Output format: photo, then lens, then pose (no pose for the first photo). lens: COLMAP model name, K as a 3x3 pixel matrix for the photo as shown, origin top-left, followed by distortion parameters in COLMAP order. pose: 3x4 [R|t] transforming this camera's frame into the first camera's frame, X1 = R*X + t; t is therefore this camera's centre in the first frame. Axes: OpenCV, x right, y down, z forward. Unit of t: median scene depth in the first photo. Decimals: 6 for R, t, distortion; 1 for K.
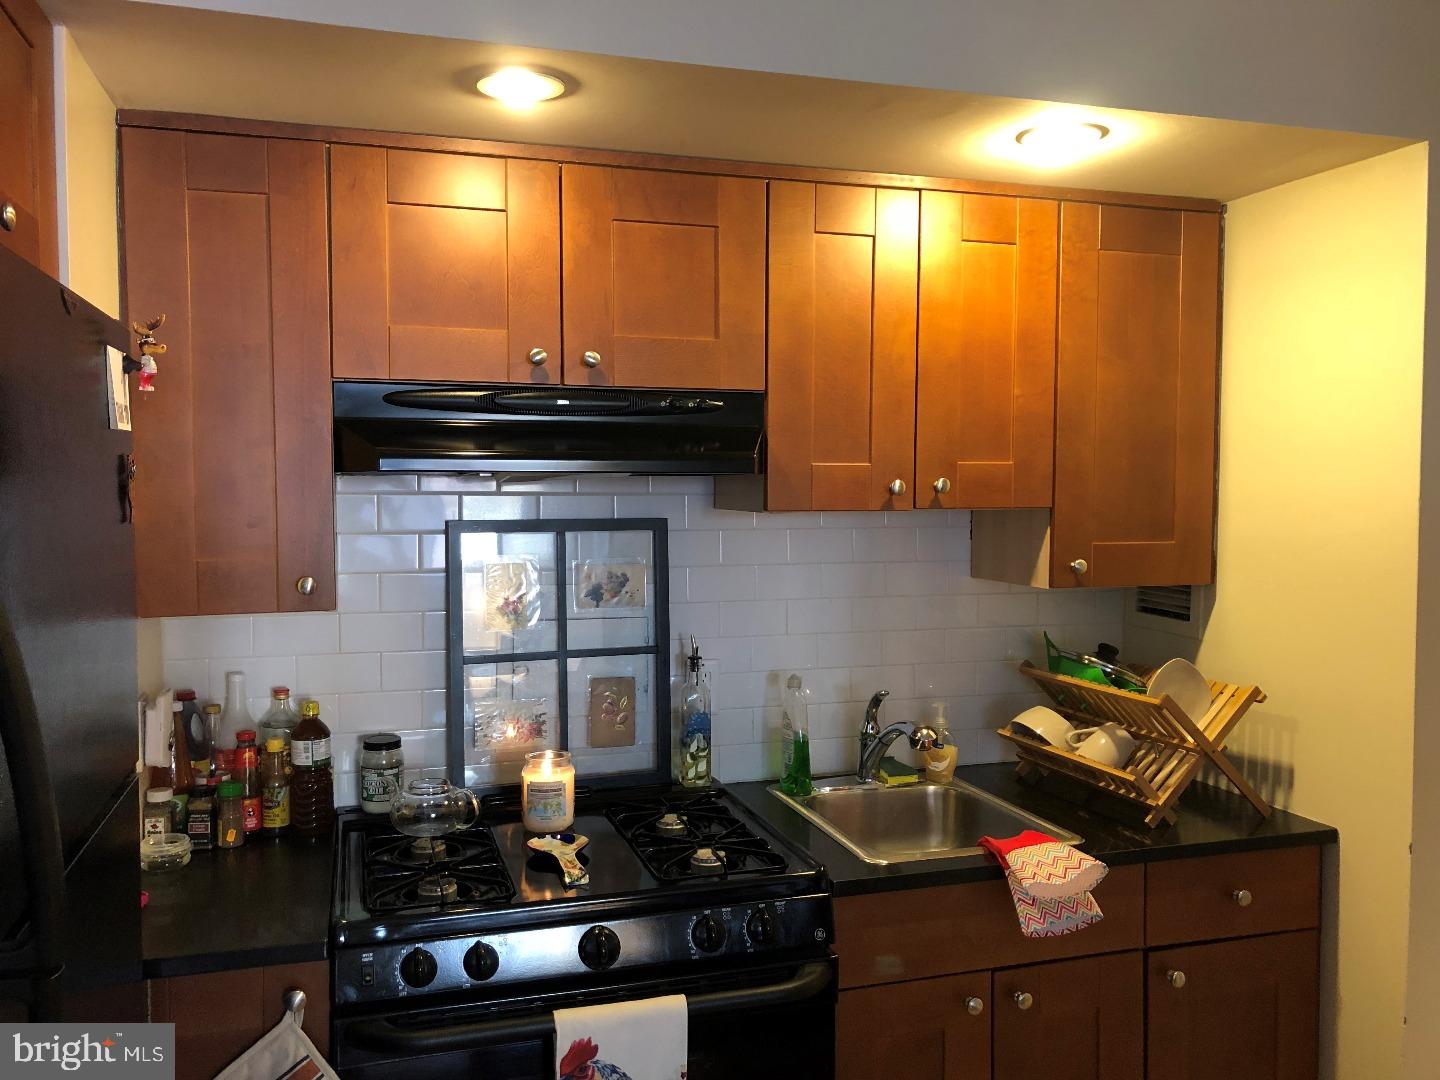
lens RADIAL K [[1171.1, 0, 715.0], [0, 1171.1, 520.1], [0, 0, 1]] dist [0.024032, -0.000326]
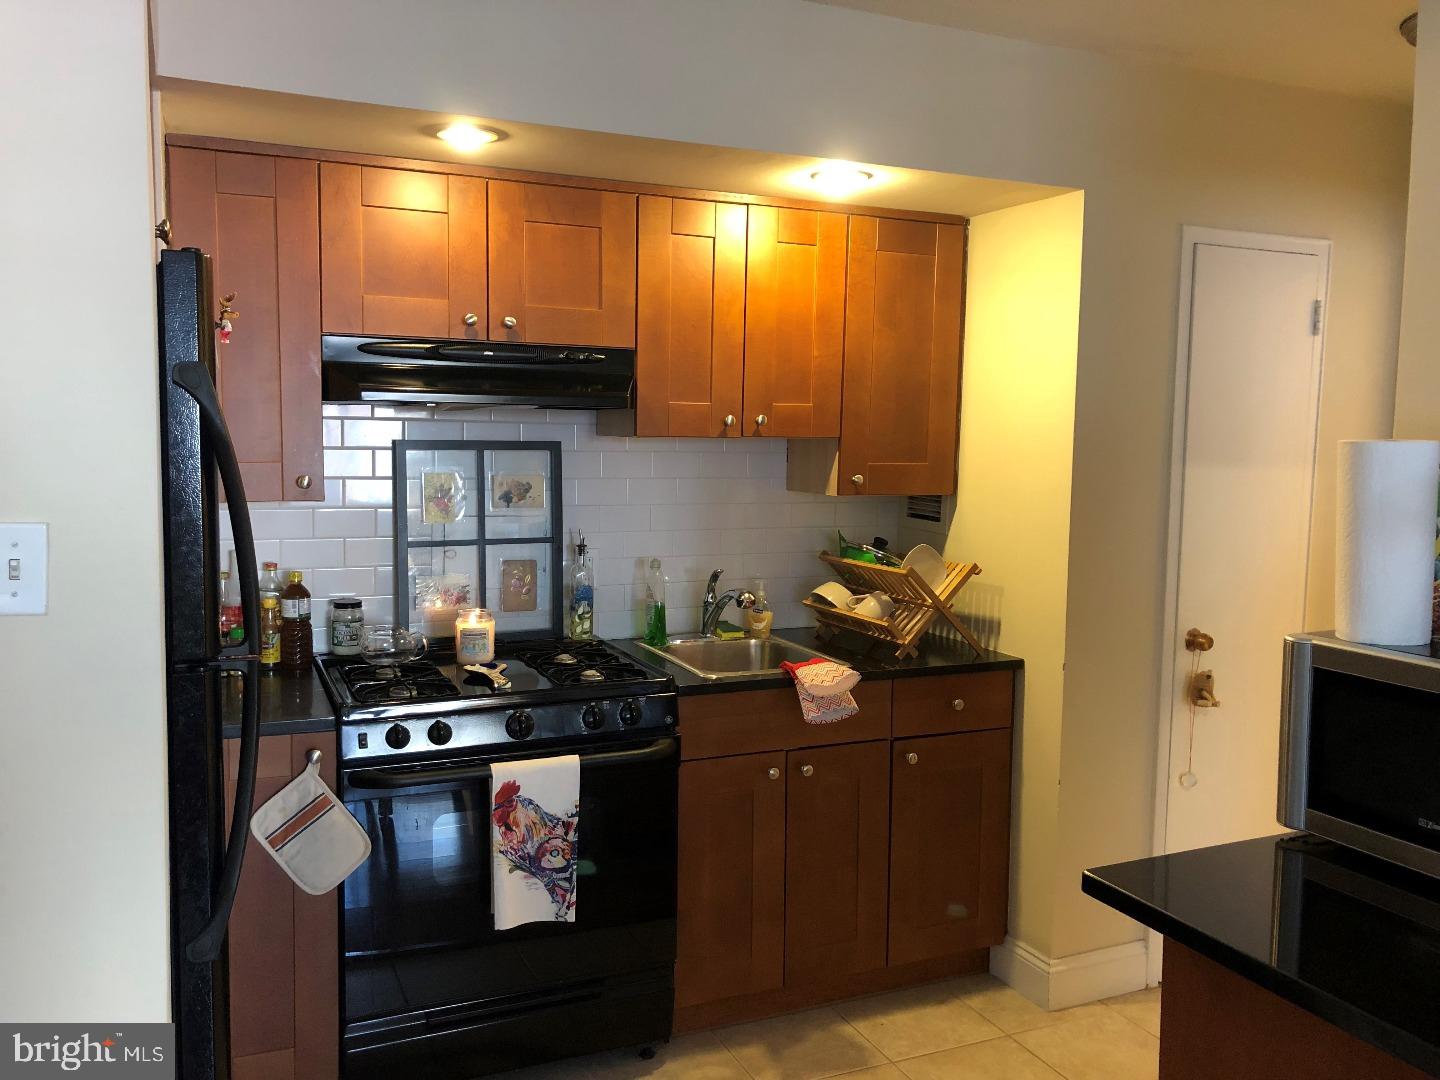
lens RADIAL K [[1165.2, 0, 720.0], [0, 1165.2, 540.0], [0, 0, 1]] dist [0.057135, -0.007812]
pose [[0.993288, 0.004928, 0.115560, -0.015247], [-0.012456, 0.997839, 0.064514, 0.024569], [-0.114992, -0.065520, 0.991203, -0.381276]]
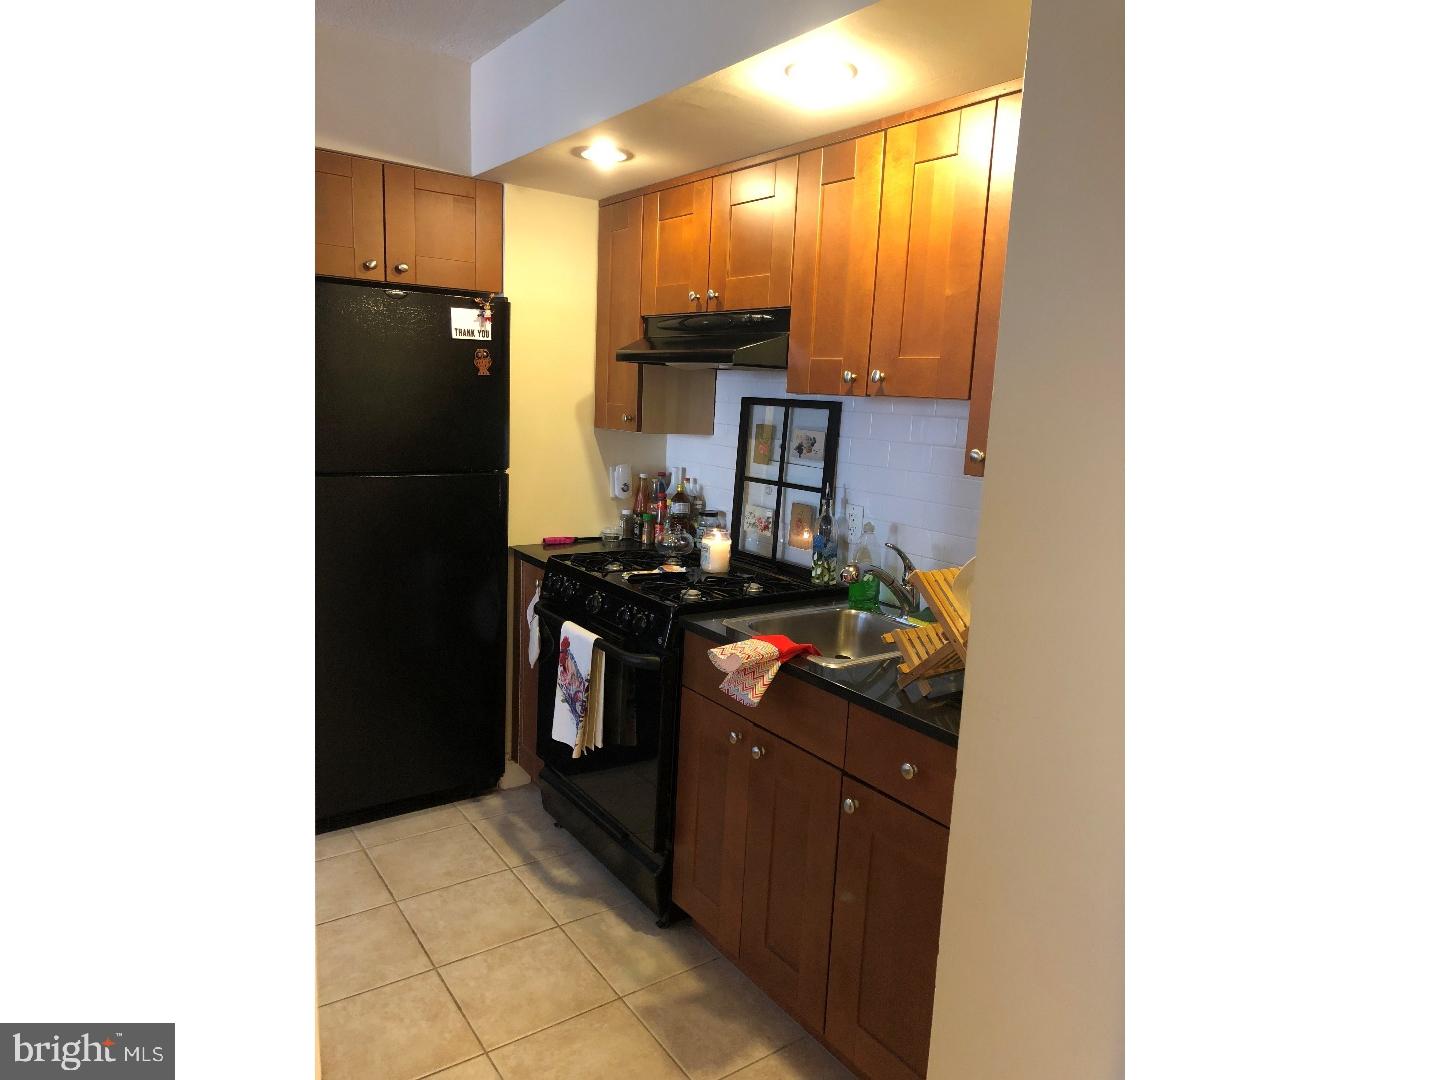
lens RADIAL K [[889.0, 0, 720.0], [0, 889.0, 540.0], [0, 0, 1]] dist [0.019837, -0.000432]
pose [[0.317173, 0.174899, -0.932101, 1.066957], [-0.080526, 0.984265, 0.157286, 0.005755], [0.944943, 0.025172, 0.326267, 0.566173]]
